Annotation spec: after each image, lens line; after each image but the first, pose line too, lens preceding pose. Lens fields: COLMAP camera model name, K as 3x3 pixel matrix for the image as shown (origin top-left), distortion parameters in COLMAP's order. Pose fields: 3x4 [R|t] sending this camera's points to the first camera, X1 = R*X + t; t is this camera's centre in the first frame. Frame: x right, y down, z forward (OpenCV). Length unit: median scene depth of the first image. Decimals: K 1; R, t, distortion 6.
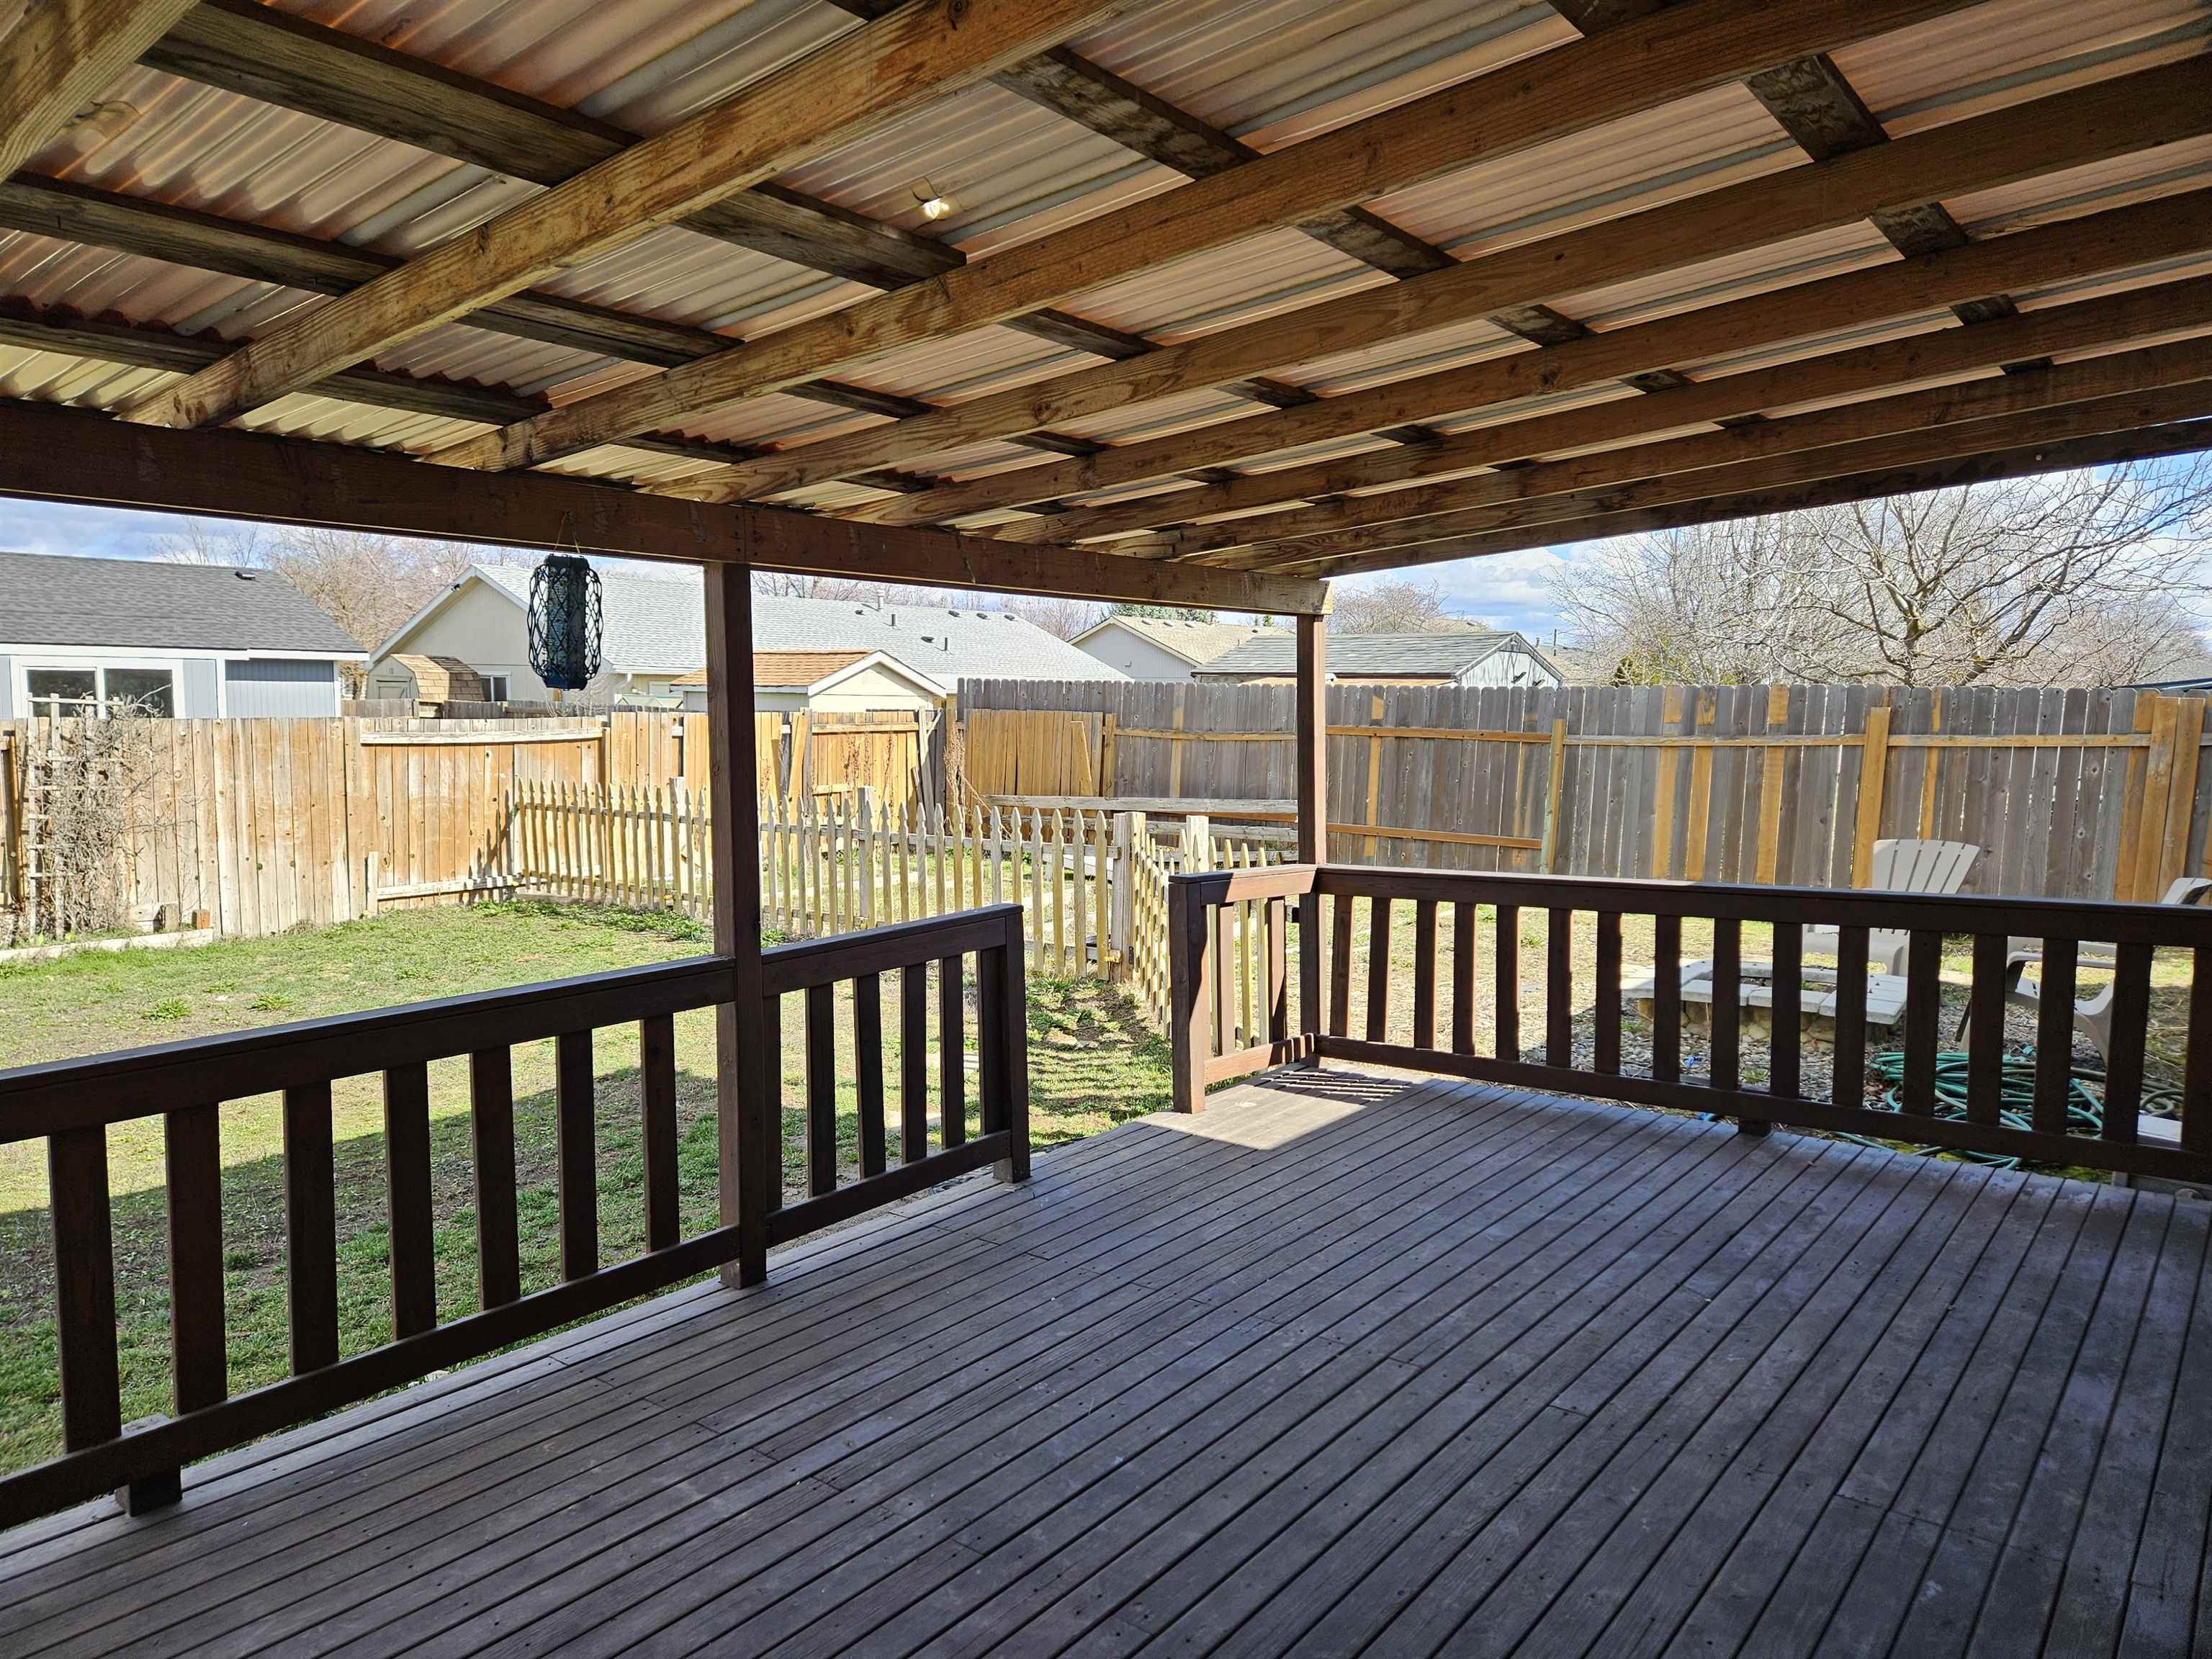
lens RADIAL K [[1480.0, 0, 1094.6], [0, 1480.0, 865.0], [0, 0, 1]] dist [0.091312, -0.081328]
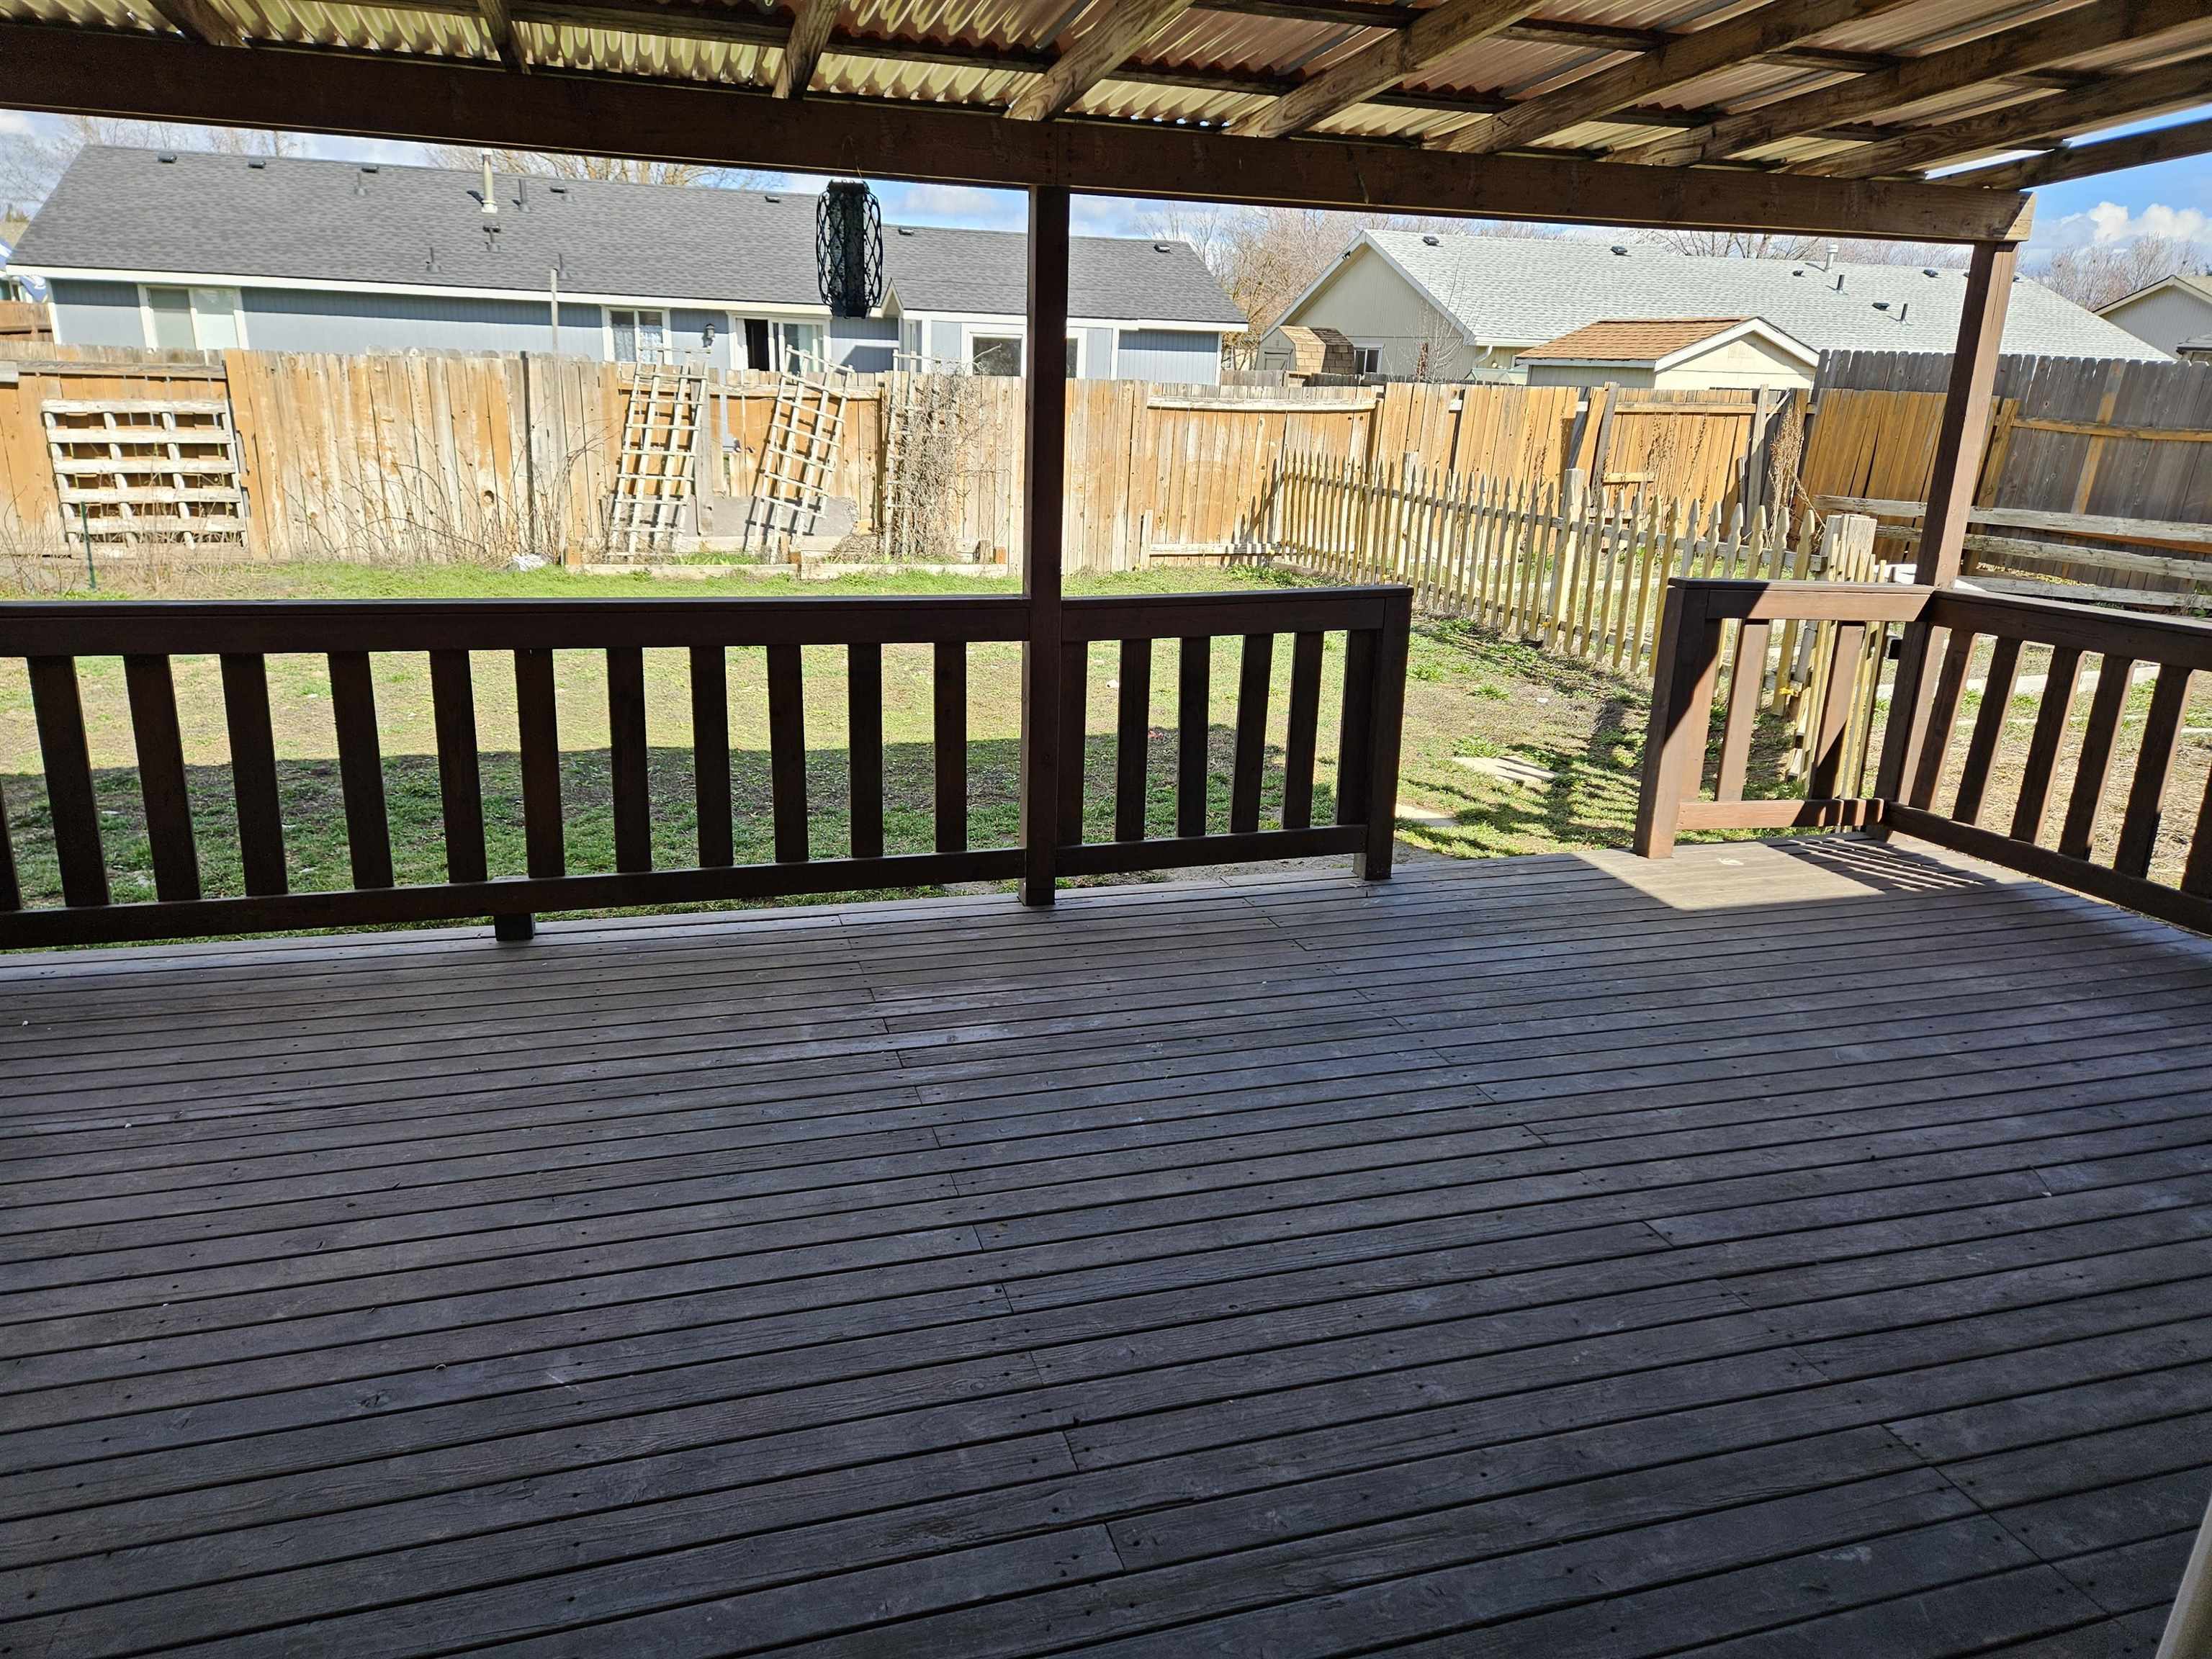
lens RADIAL K [[1480.0, 0, 1094.6], [0, 1480.0, 865.0], [0, 0, 1]] dist [0.091312, -0.081328]
pose [[0.824559, 0.200467, -0.529071, 0.281919], [-0.090978, 0.969934, 0.225724, 0.003052], [0.558414, -0.137989, 0.818006, 0.106844]]
